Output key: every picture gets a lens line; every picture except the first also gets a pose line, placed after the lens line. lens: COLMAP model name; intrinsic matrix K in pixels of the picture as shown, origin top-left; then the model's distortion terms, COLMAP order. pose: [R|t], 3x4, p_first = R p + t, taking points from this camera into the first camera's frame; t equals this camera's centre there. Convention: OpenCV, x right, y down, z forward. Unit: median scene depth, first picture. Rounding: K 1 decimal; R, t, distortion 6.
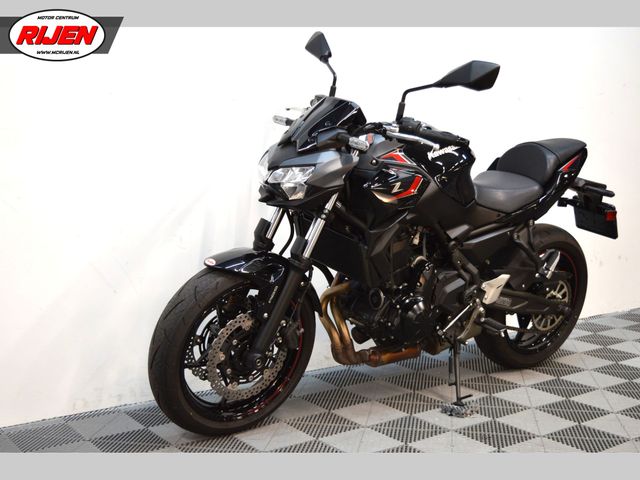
lens RADIAL K [[772.4, 0, 320.0], [0, 772.4, 240.0], [0, 0, 1]] dist [-0.079627, -0.009857]
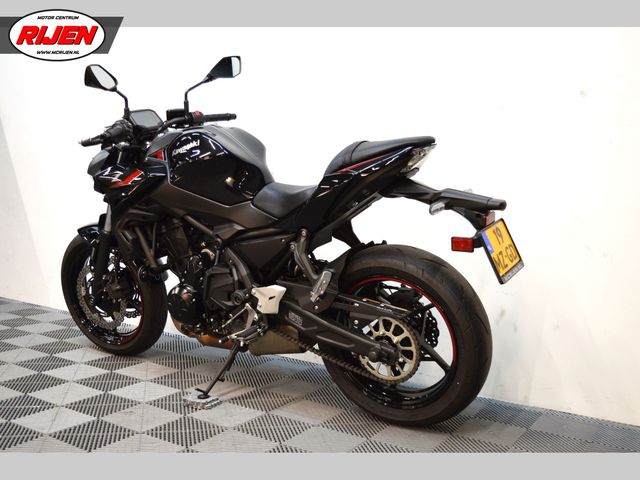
lens RADIAL K [[642.9, 0, 320.0], [0, 642.9, 240.0], [0, 0, 1]] dist [-0.009526, -0.012848]
pose [[0.398722, 0.100865, -0.911508, 0.968692], [-0.125693, 0.990564, 0.054631, -0.057473], [0.908418, 0.092788, 0.407637, 0.751177]]
